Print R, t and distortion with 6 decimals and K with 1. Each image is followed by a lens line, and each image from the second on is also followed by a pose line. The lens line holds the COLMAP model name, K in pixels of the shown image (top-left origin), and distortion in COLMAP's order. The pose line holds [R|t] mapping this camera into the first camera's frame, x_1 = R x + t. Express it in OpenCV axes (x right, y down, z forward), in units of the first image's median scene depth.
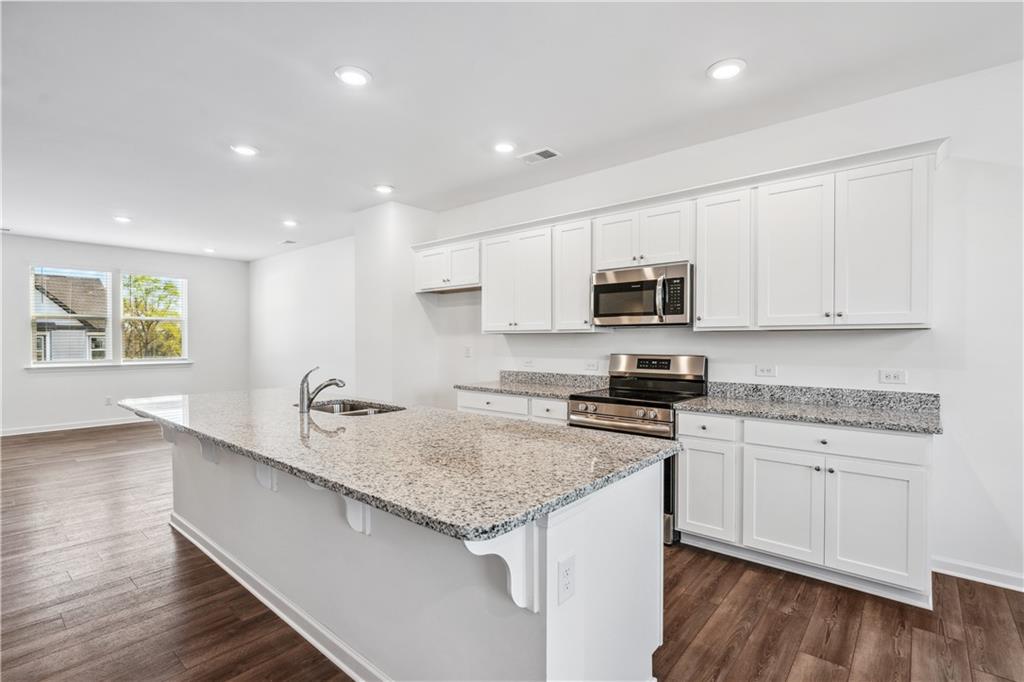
lens RADIAL K [[473.9, 0, 511.6], [0, 473.9, 346.4], [0, 0, 1]] dist [-0.003335, 0.000450]
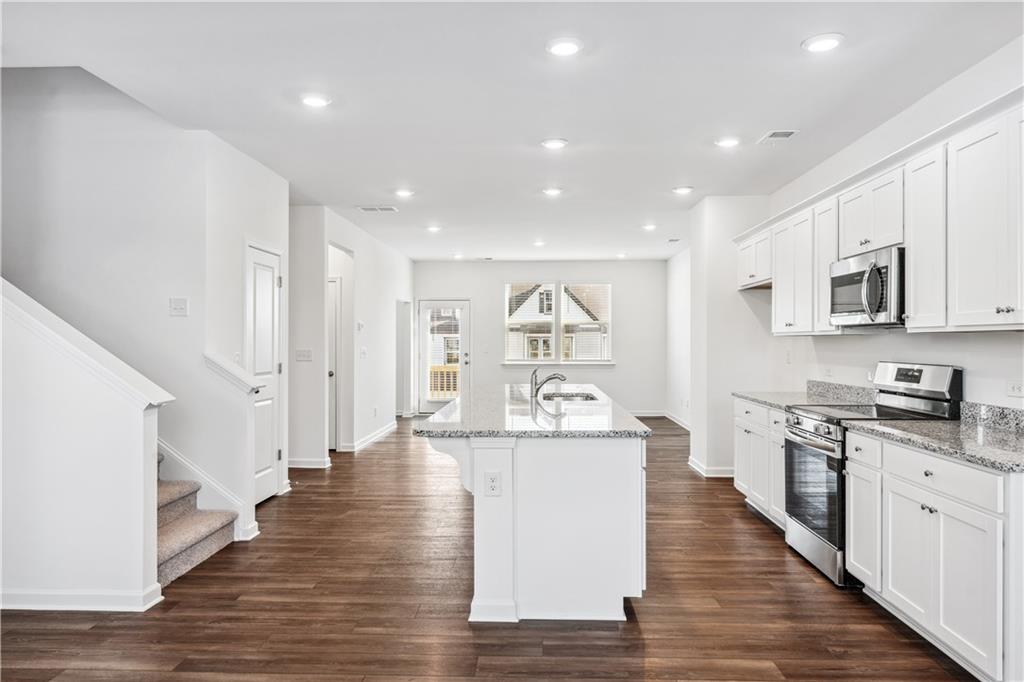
lens RADIAL K [[652.9, 0, 515.2], [0, 652.9, 342.0], [0, 0, 1]] dist [-0.001765, 0.000117]
pose [[0.625502, -0.000103, -0.780222, 0.644486], [-0.008776, 0.999936, -0.007168, -0.003029], [0.780173, 0.011331, 0.625461, -0.135248]]
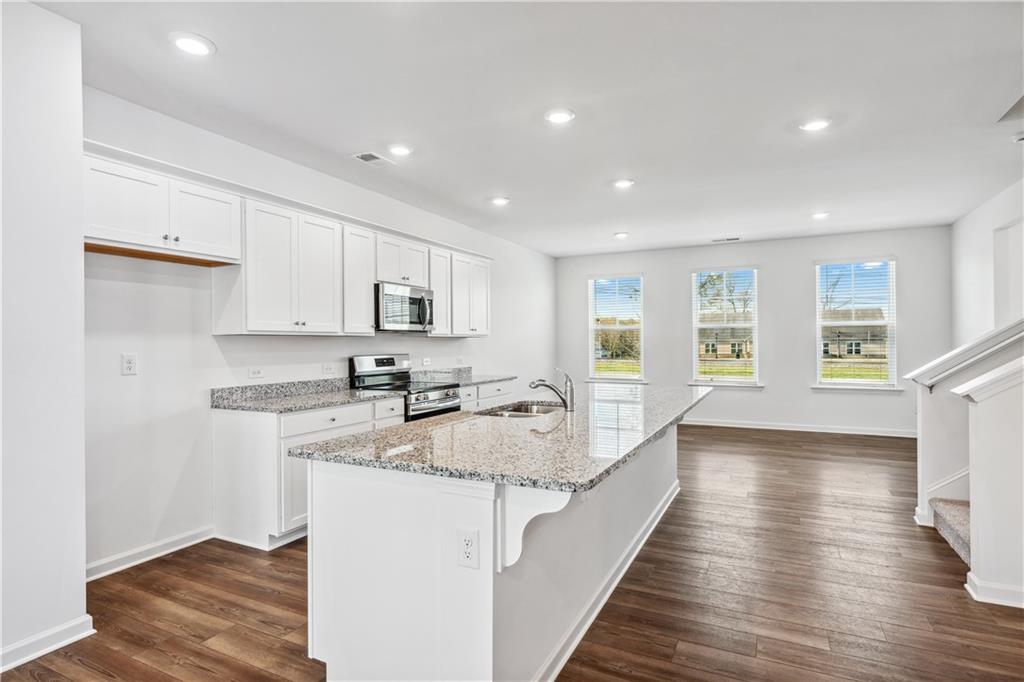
lens RADIAL K [[494.1, 0, 511.5], [0, 494.1, 339.9], [0, 0, 1]] dist [0.004786, 0.000416]
pose [[-0.213448, 0.006012, 0.976936, -0.925122], [0.023124, 0.999732, -0.001100, -0.009972], [-0.976681, 0.022356, -0.213530, 0.854756]]
